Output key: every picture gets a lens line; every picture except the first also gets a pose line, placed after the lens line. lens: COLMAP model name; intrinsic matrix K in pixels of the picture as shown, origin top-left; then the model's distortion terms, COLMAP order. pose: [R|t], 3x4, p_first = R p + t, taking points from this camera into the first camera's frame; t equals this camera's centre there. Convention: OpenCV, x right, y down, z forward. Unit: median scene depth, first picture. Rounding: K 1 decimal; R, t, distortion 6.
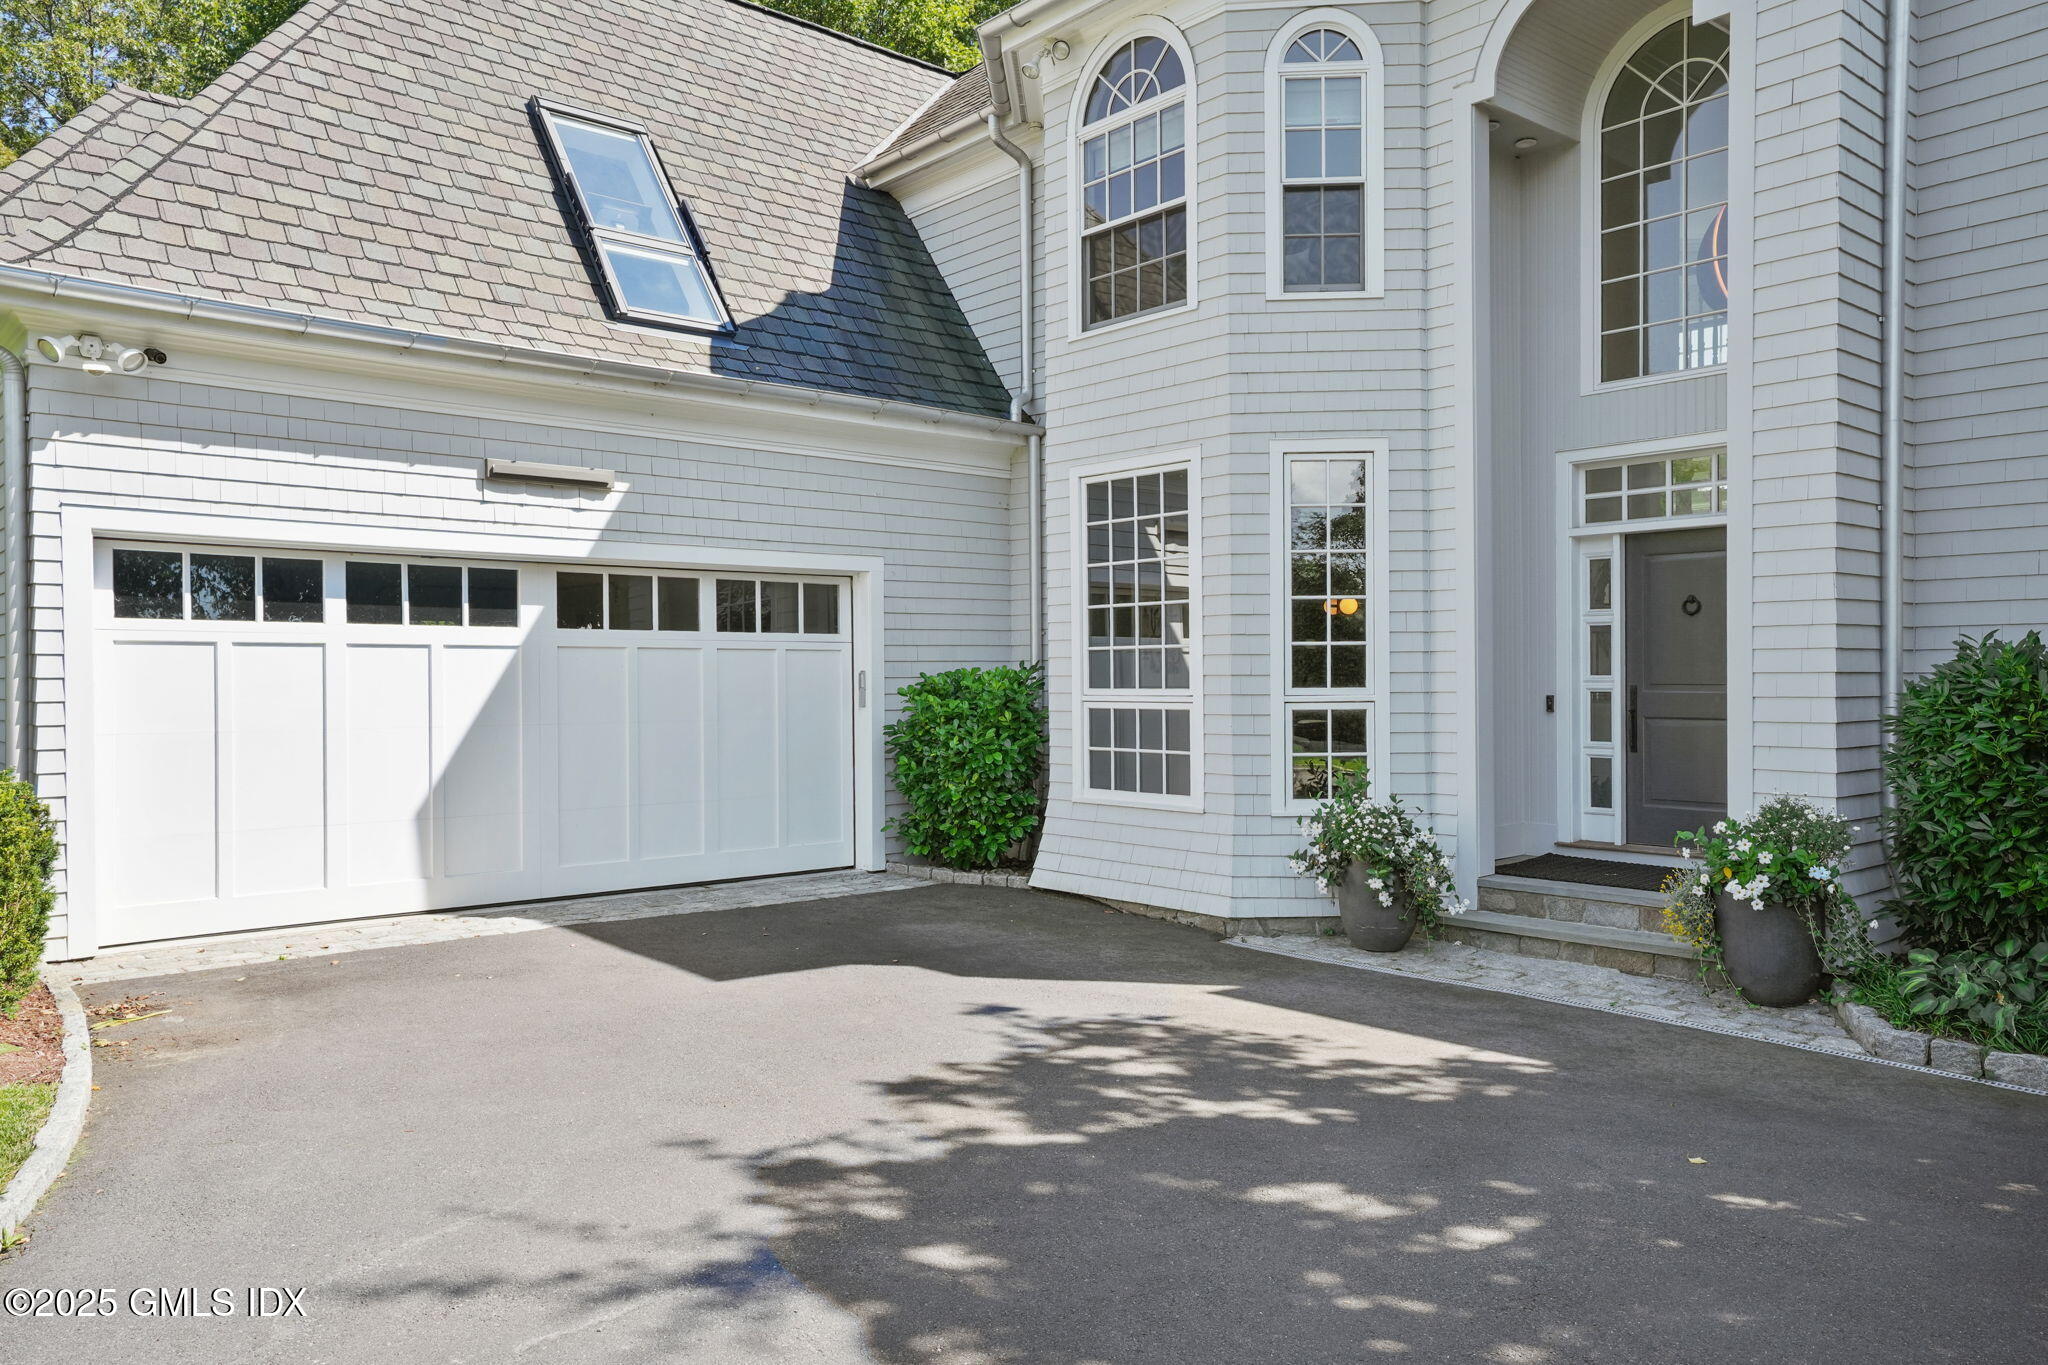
lens RADIAL K [[1430.1, 0, 1028.9], [0, 1430.1, 673.8], [0, 0, 1]] dist [-0.001691, 0.049436]
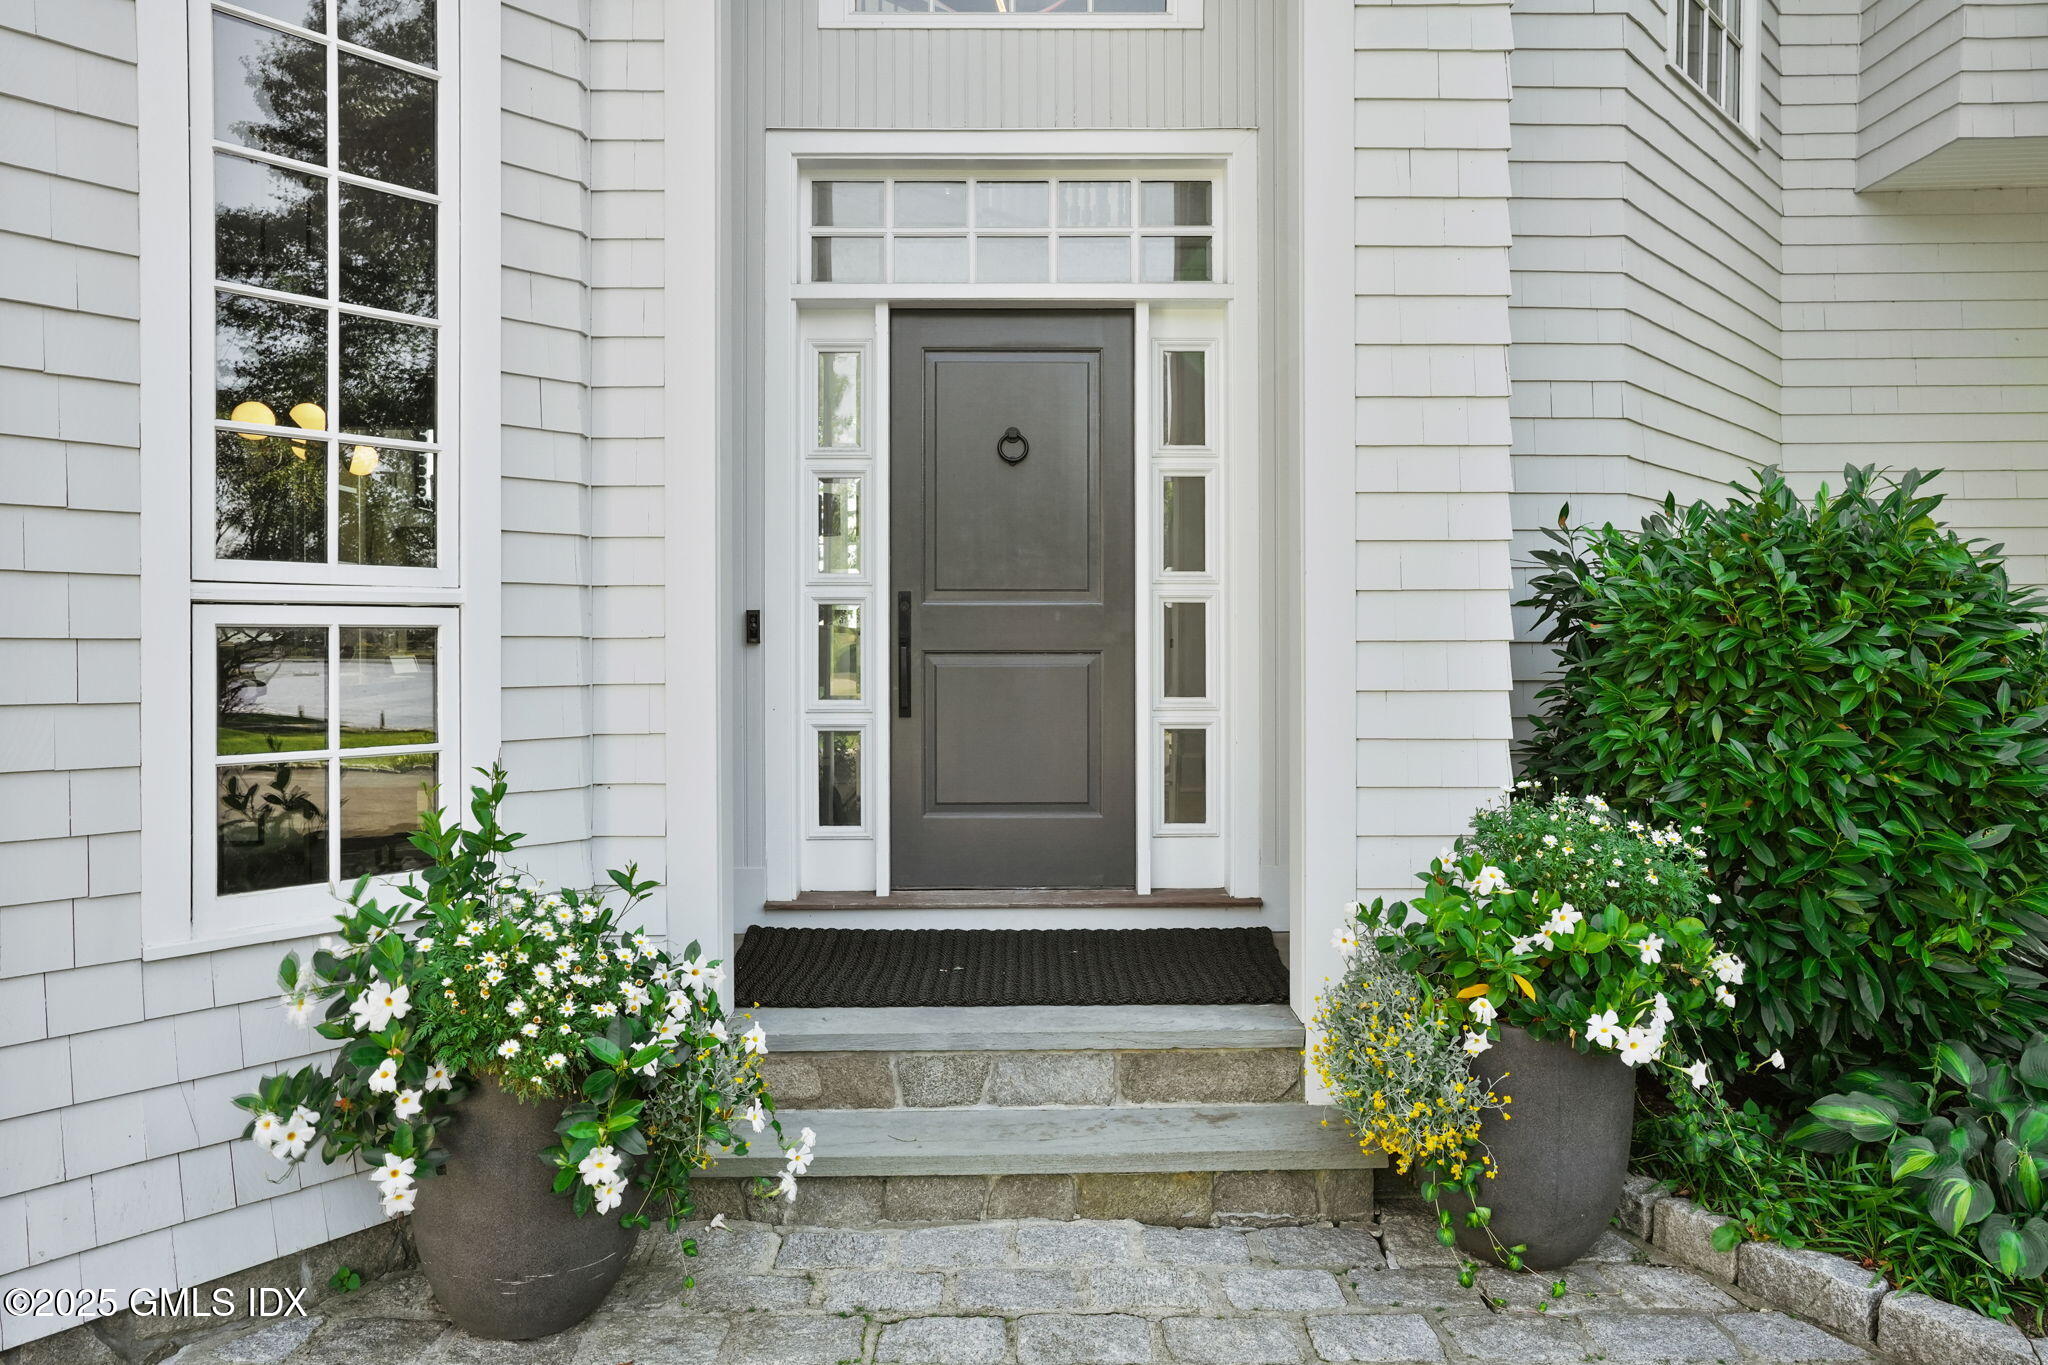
lens RADIAL K [[1353.1, 0, 1023.4], [0, 1353.1, 648.2], [0, 0, 1]] dist [-0.022876, 0.000343]
pose [[0.646956, 0.003109, 0.762521, 0.070574], [-0.001937, 0.999995, -0.002434, 0.031514], [-0.762524, 0.000098, 0.646959, 0.673020]]
